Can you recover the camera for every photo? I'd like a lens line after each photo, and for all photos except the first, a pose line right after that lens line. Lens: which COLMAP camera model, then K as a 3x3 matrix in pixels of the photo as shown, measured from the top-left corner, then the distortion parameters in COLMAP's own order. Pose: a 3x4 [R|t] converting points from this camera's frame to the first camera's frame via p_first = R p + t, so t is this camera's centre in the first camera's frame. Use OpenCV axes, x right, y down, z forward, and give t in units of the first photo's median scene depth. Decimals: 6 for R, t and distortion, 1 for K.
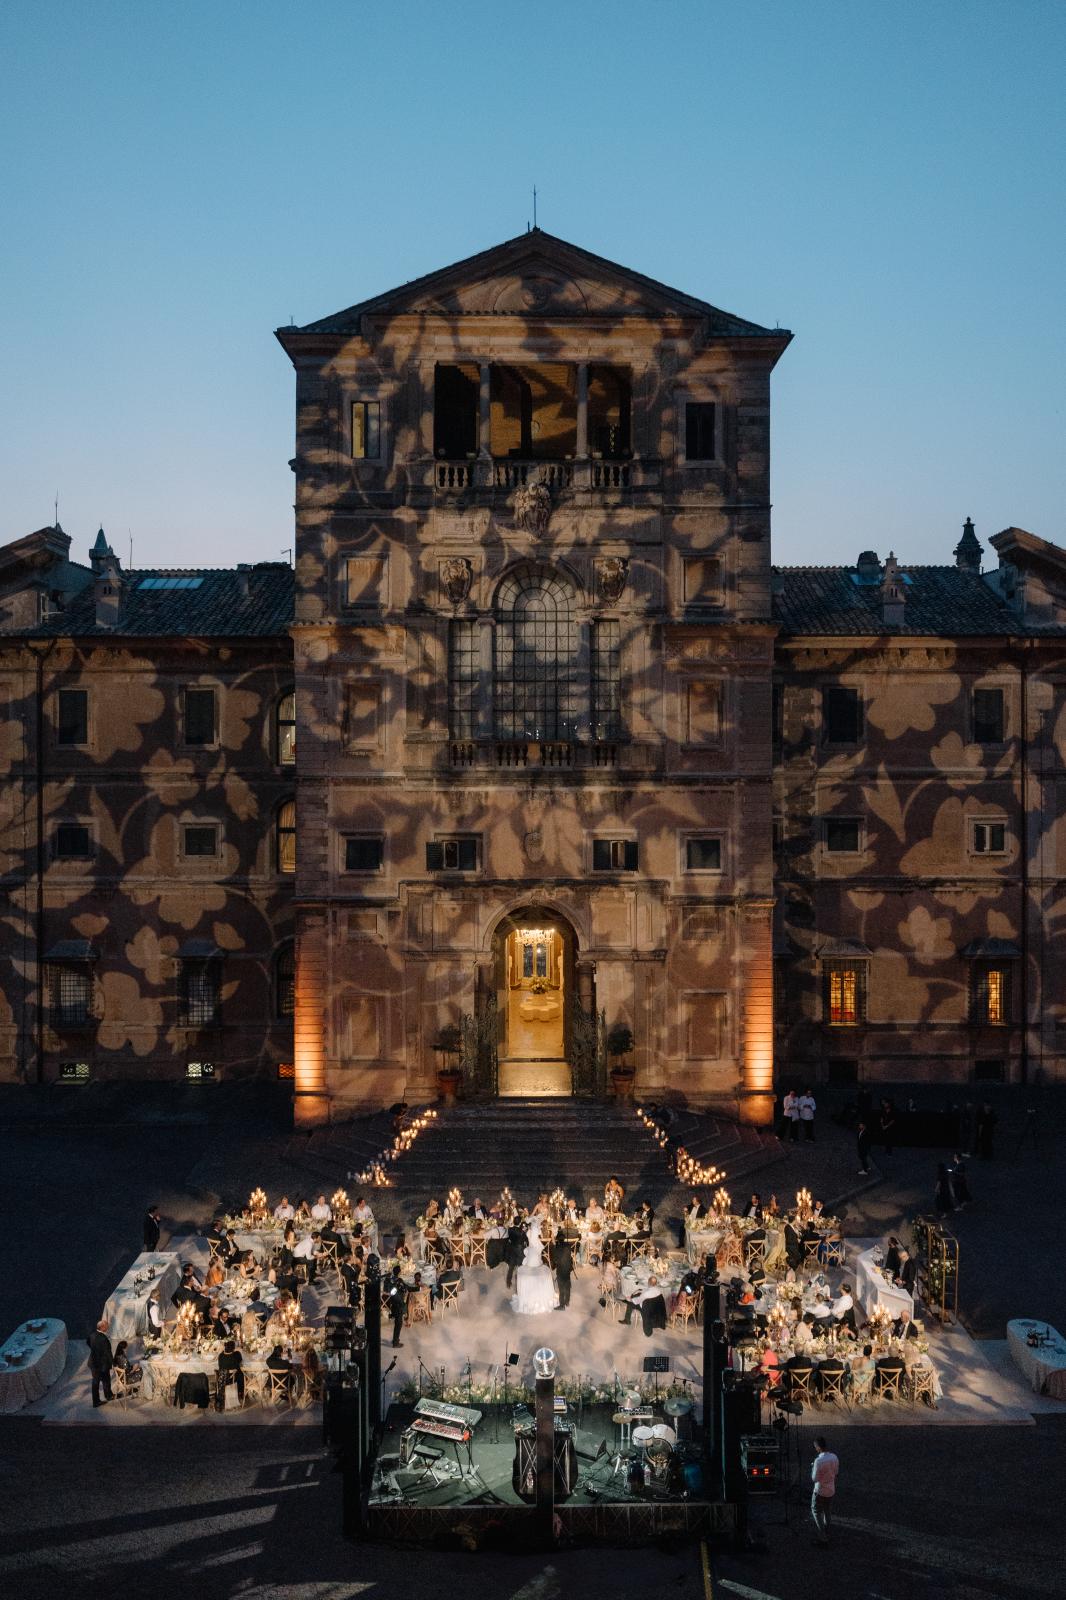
lens RADIAL K [[1429.1, 0, 543.1], [0, 1429.1, 795.2], [0, 0, 1]] dist [0.054054, -0.001534]
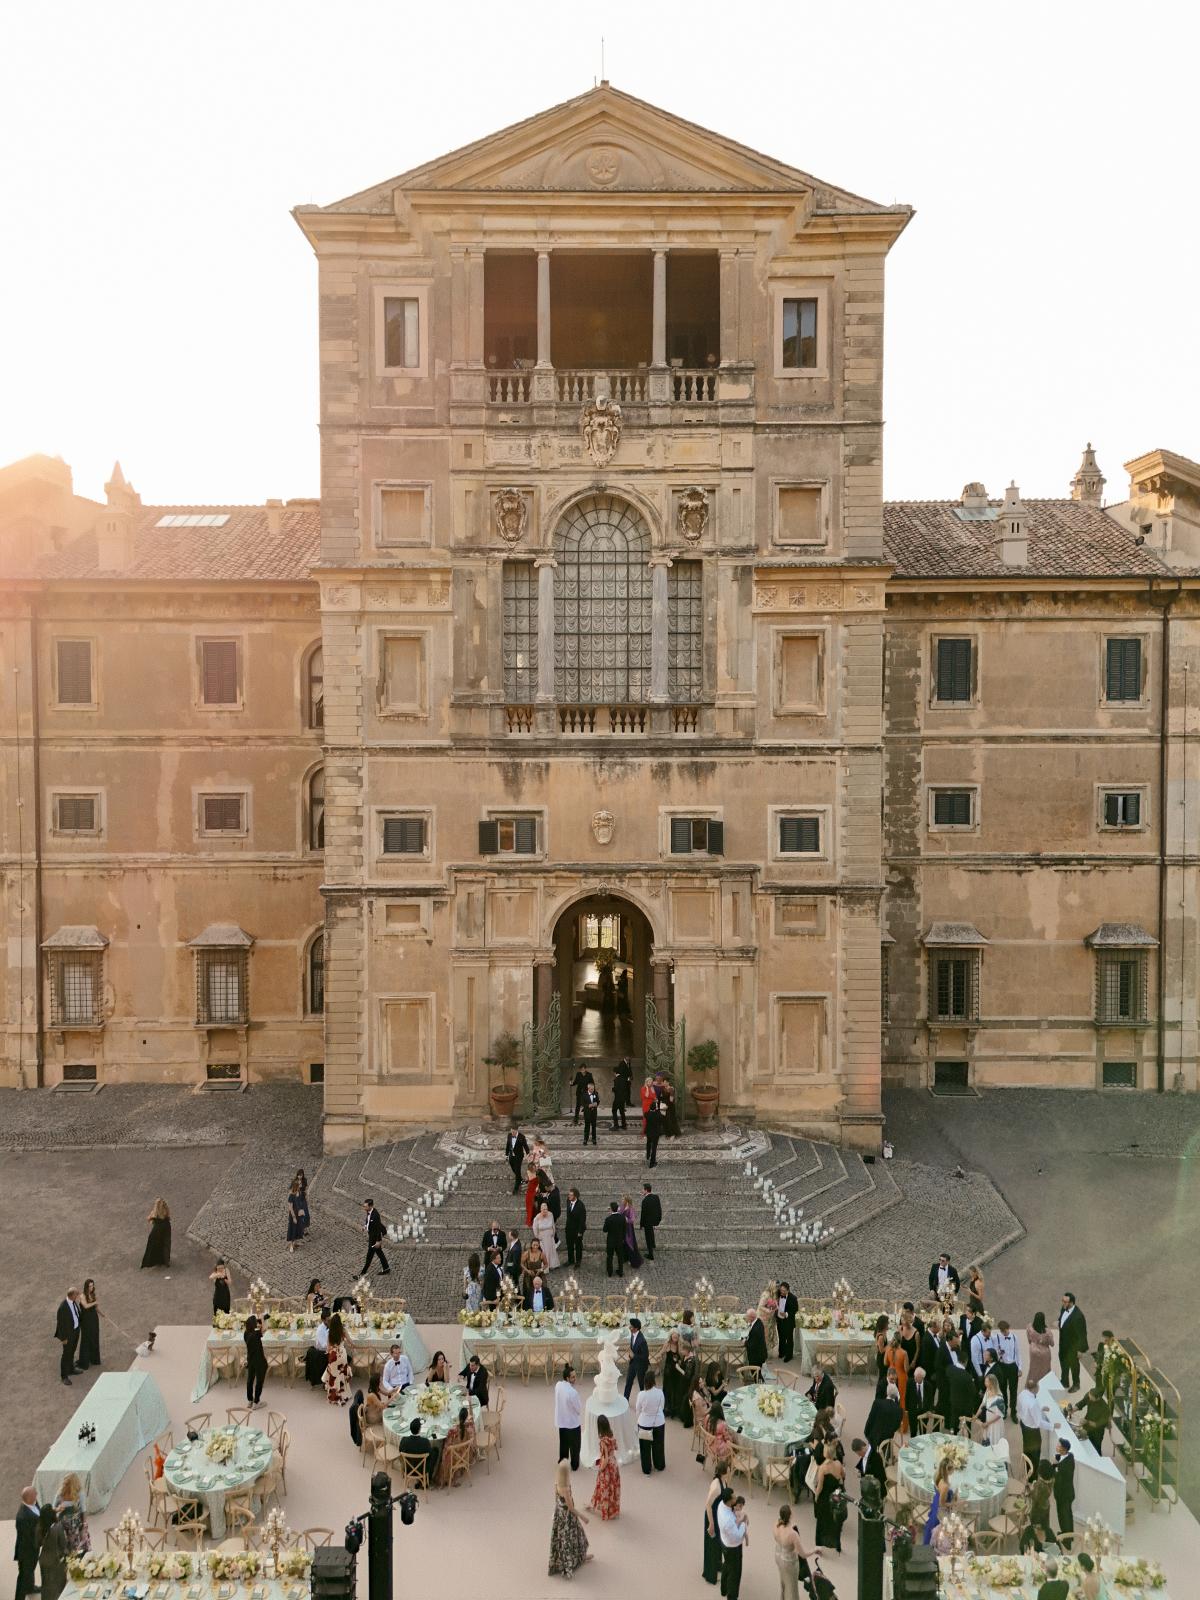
lens RADIAL K [[1303.1, 0, 596.2], [0, 1303.1, 766.2], [0, 0, 1]] dist [0.253190, -0.463348]
pose [[0.999988, -0.000930, -0.004799, -0.006227], [0.001059, 0.999635, 0.027006, -0.021477], [0.004772, -0.027010, 0.999624, 0.211788]]
